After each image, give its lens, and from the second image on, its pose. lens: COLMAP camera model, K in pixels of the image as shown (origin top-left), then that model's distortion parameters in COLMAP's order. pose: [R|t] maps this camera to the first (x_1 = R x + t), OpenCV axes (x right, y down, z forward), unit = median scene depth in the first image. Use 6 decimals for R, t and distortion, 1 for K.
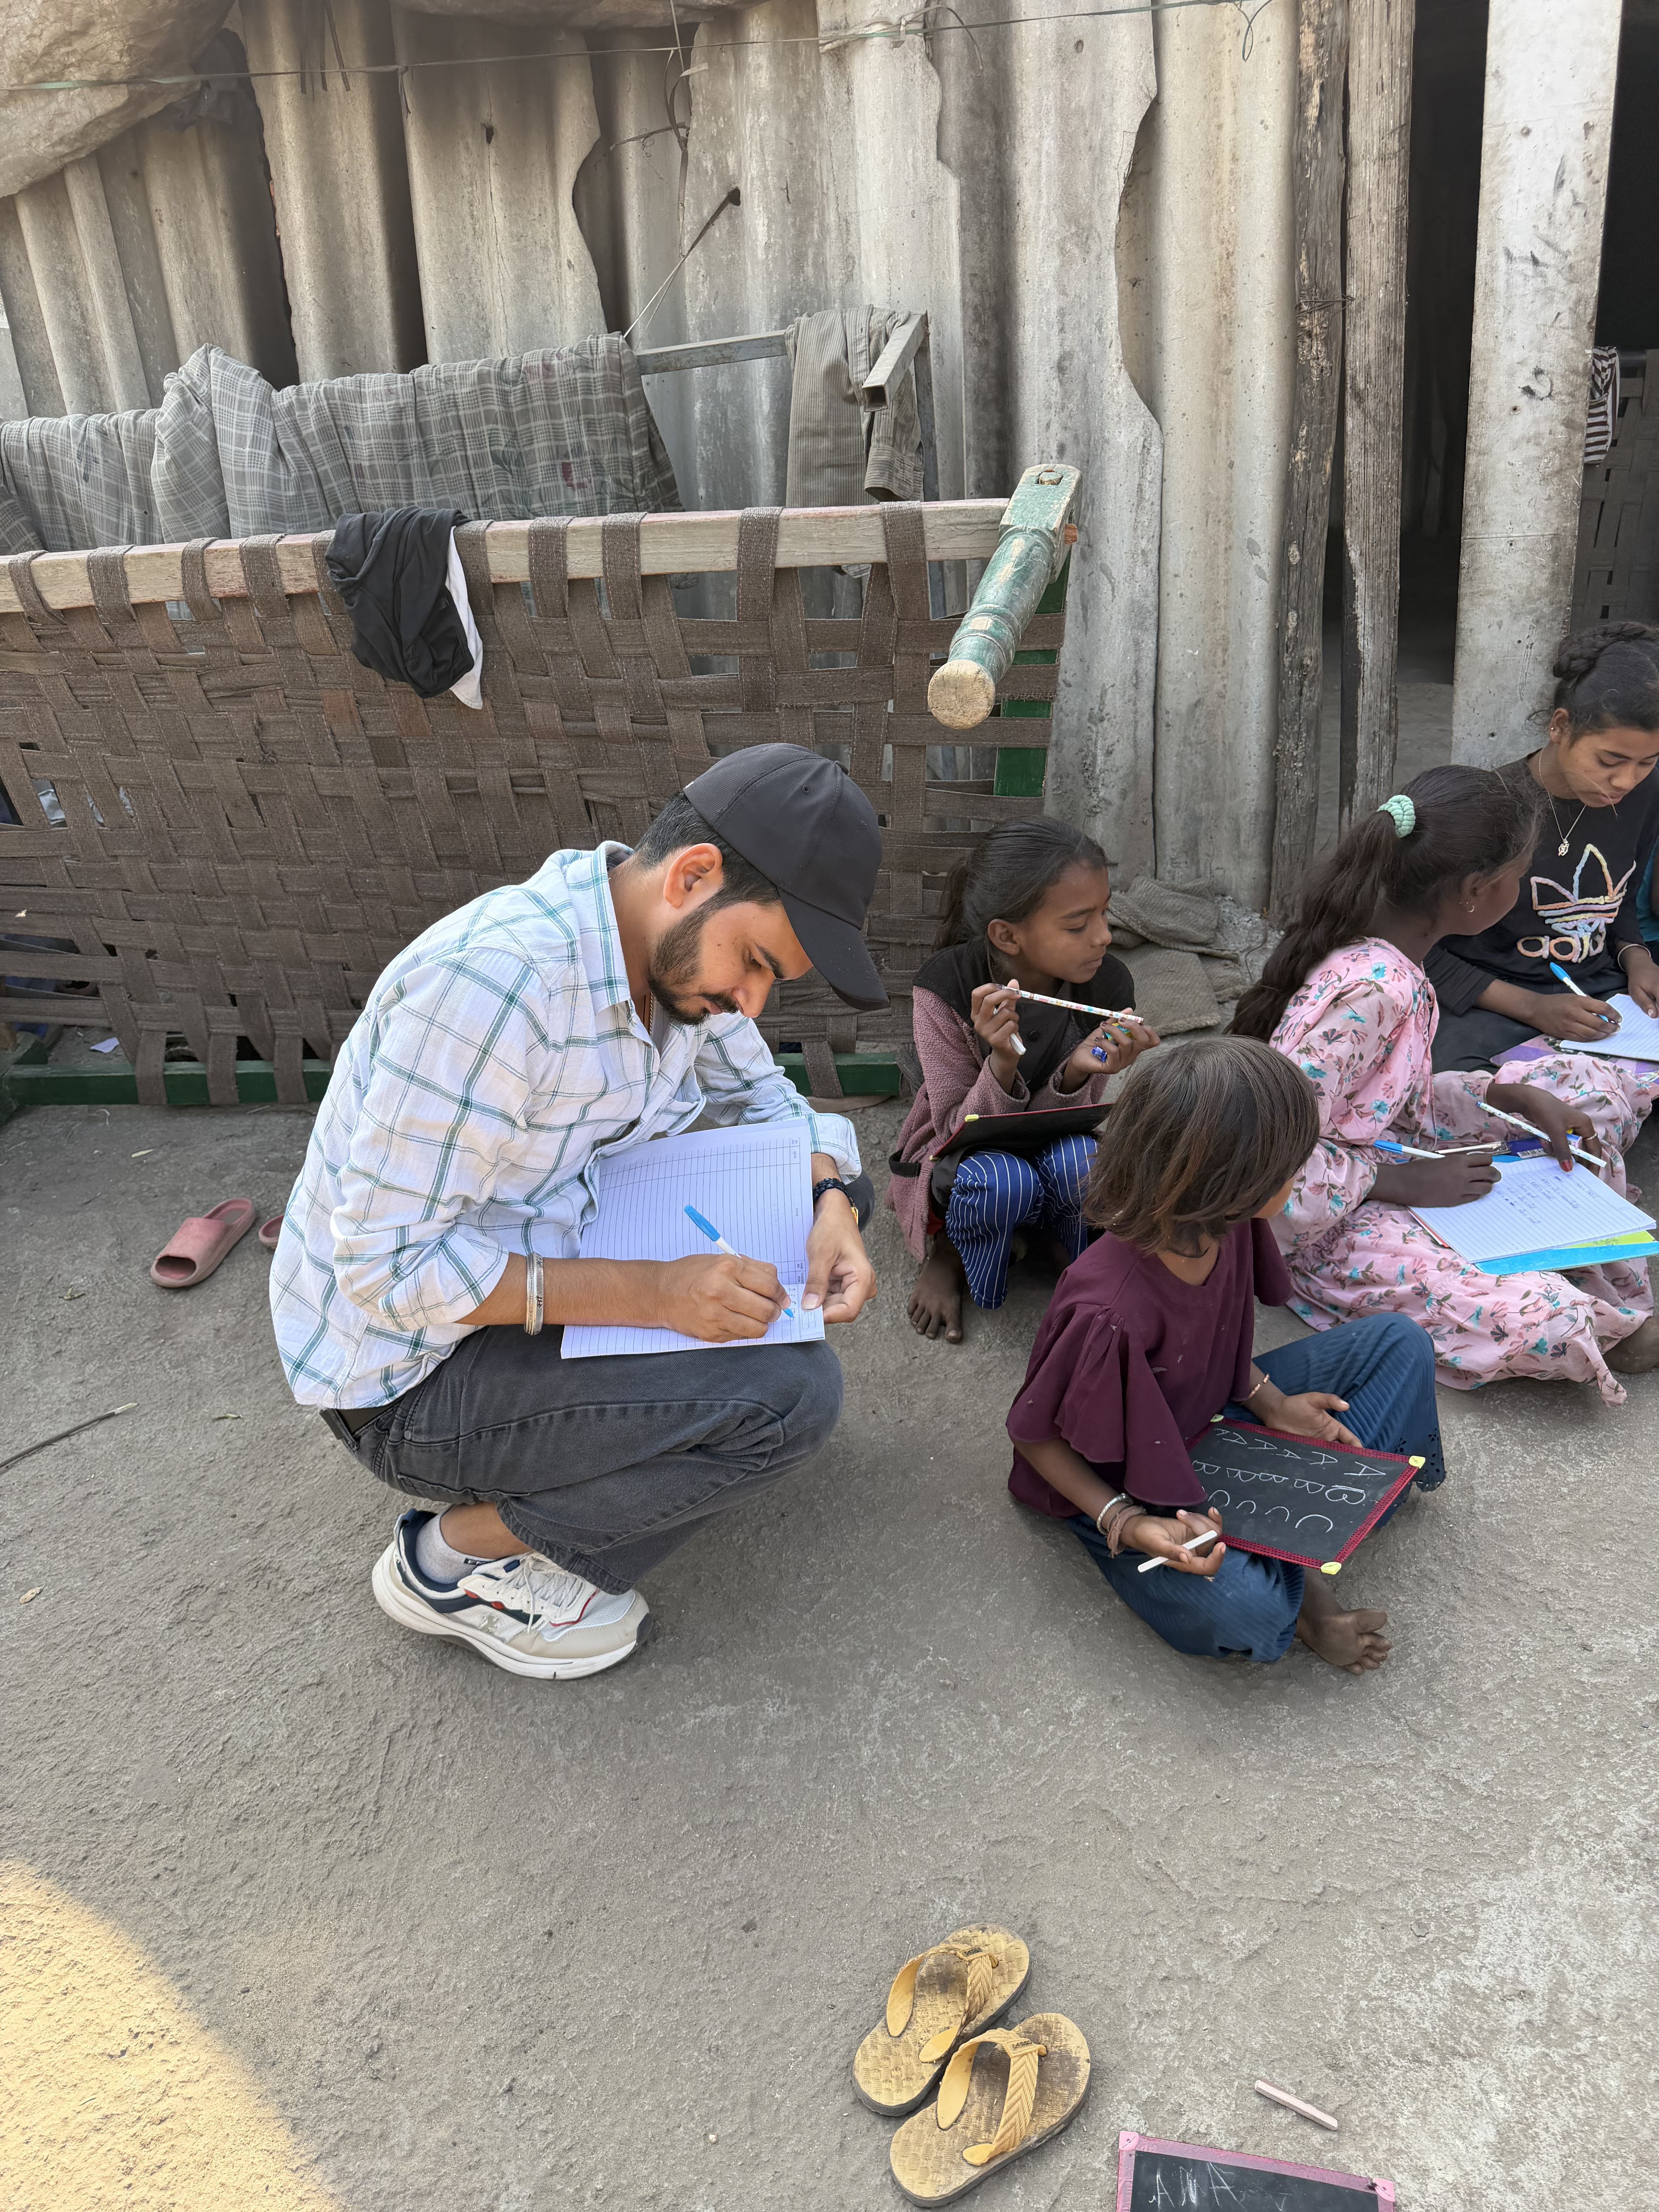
lens RADIAL K [[1615.4, 0, 829.5], [0, 1615.4, 1106.0], [0, 0, 1]] dist [0.012501, -0.006569]
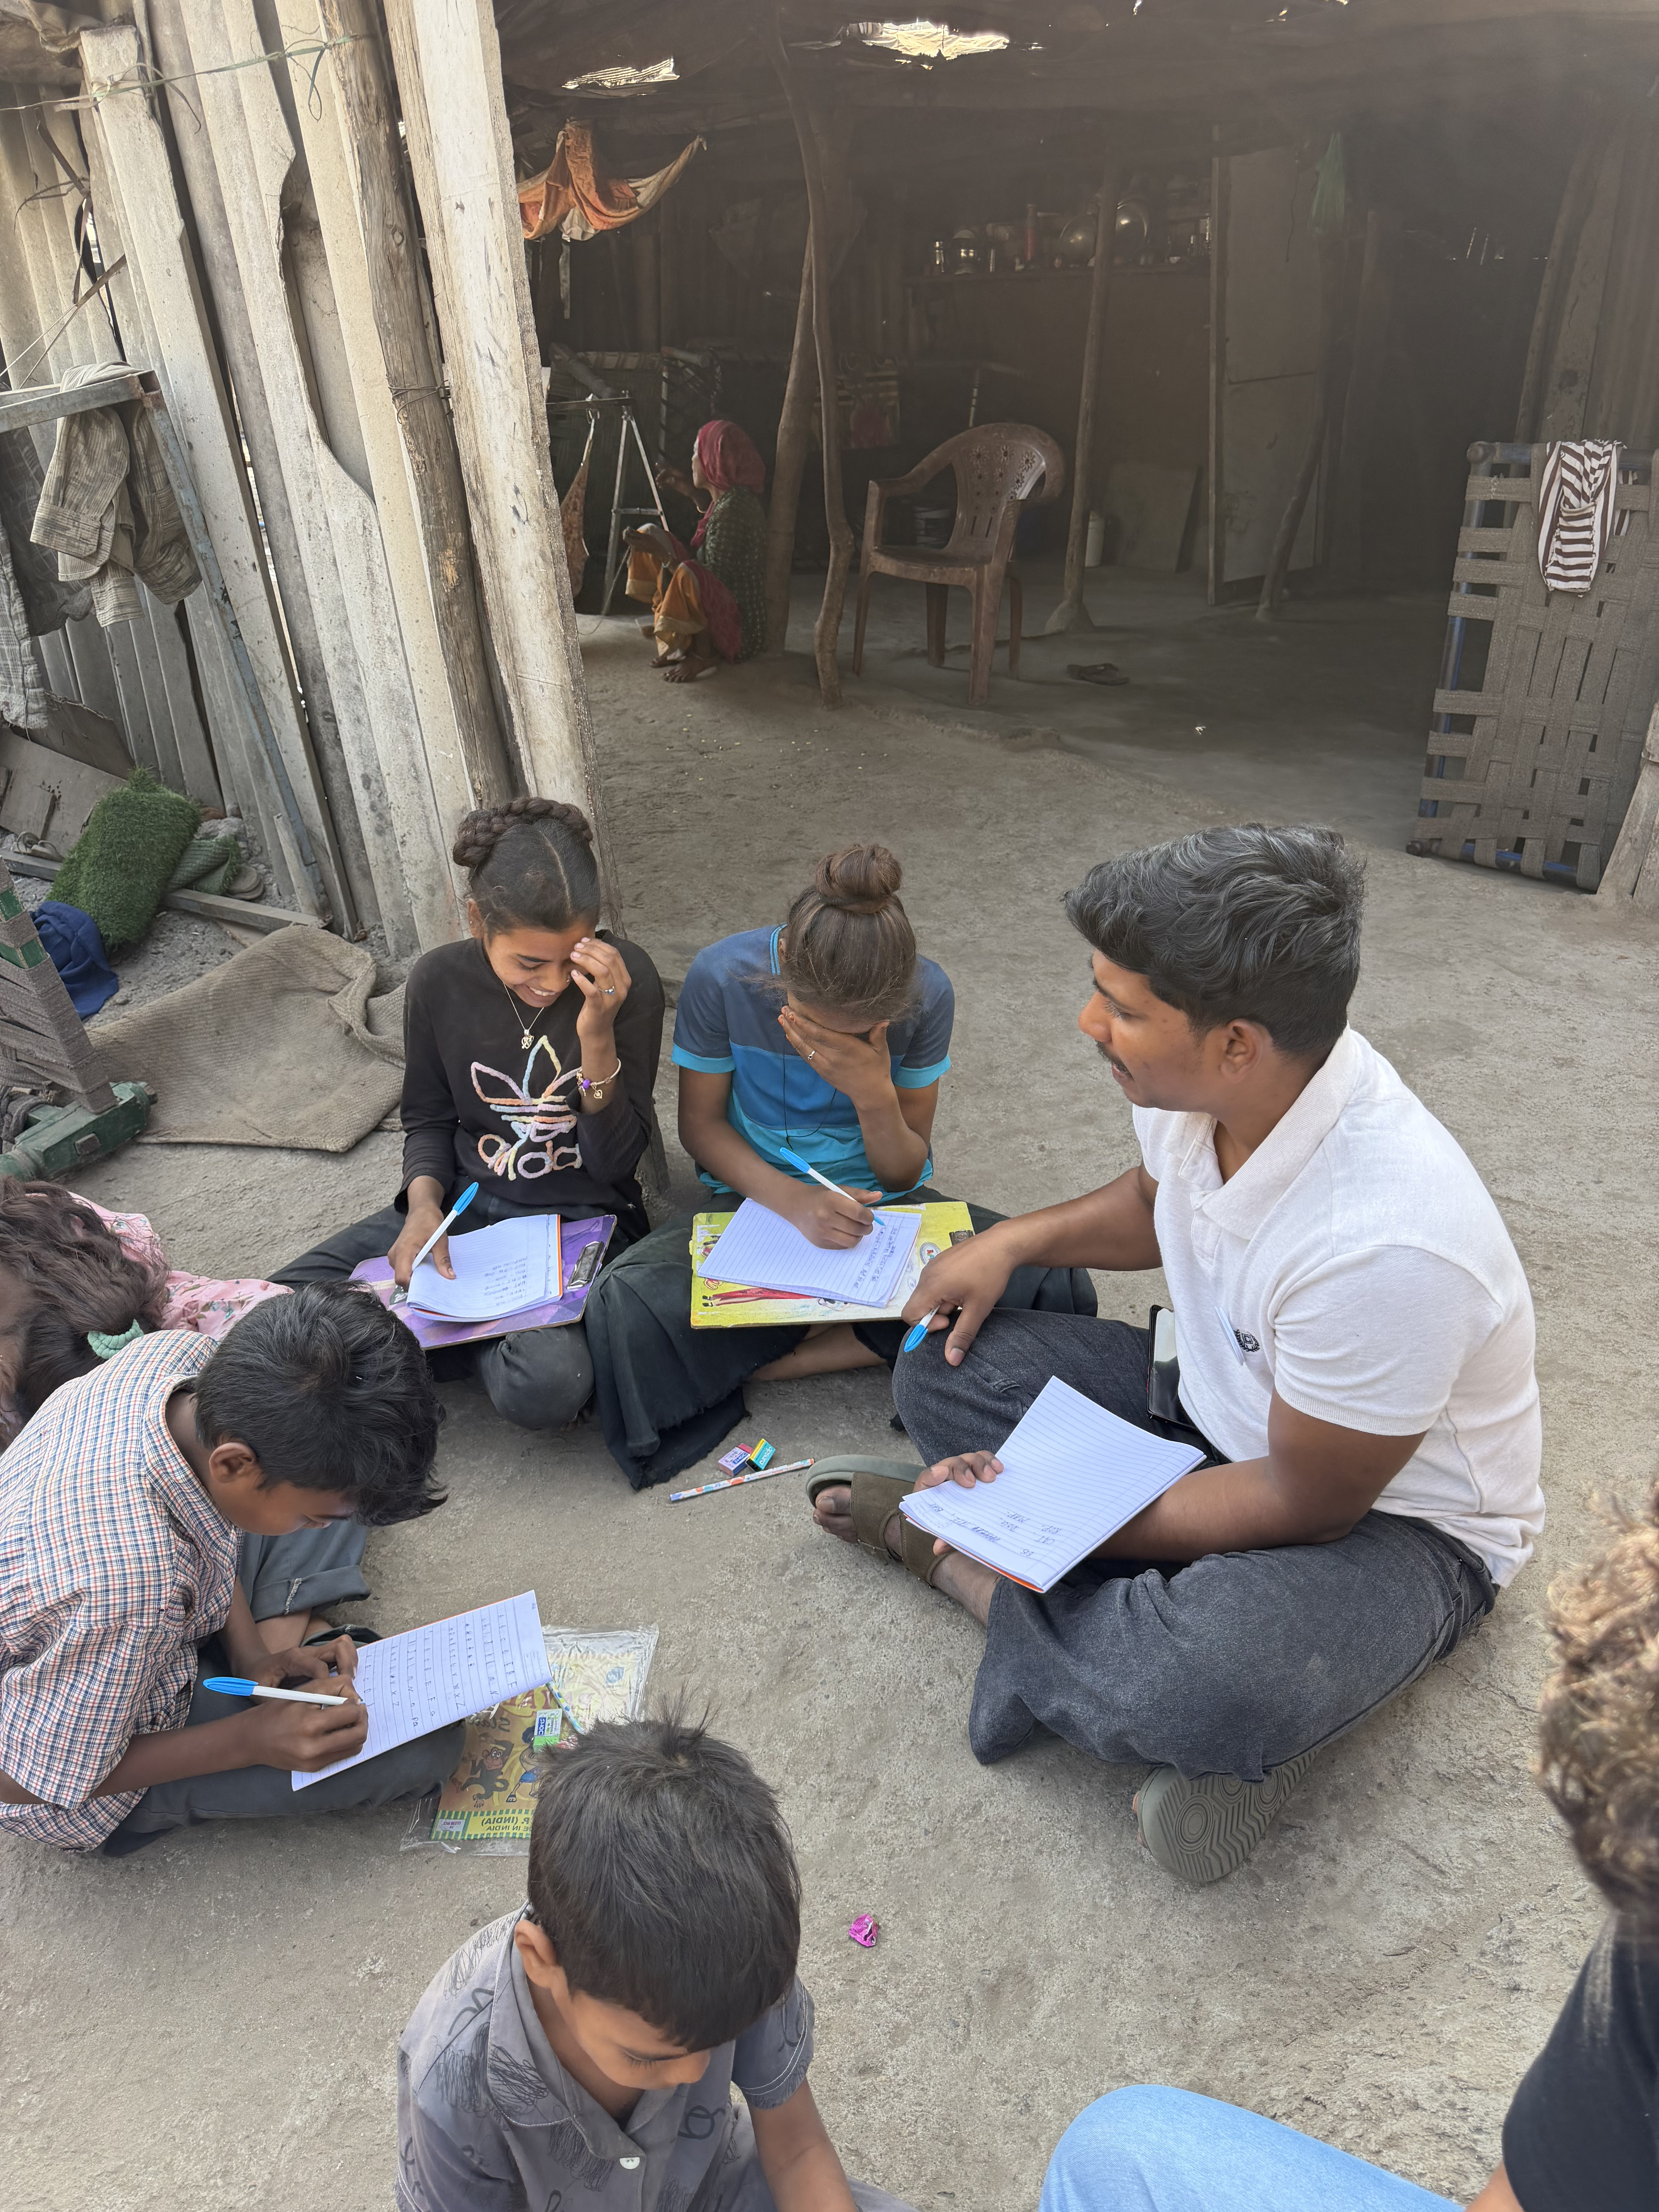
lens RADIAL K [[1615.4, 0, 829.5], [0, 1615.4, 1106.0], [0, 0, 1]] dist [0.012501, -0.006569]
pose [[0.852381, 0.264628, -0.451021, 1.004423], [-0.262508, 0.962488, 0.068609, -0.240036], [0.452258, 0.059916, 0.889873, 0.340143]]
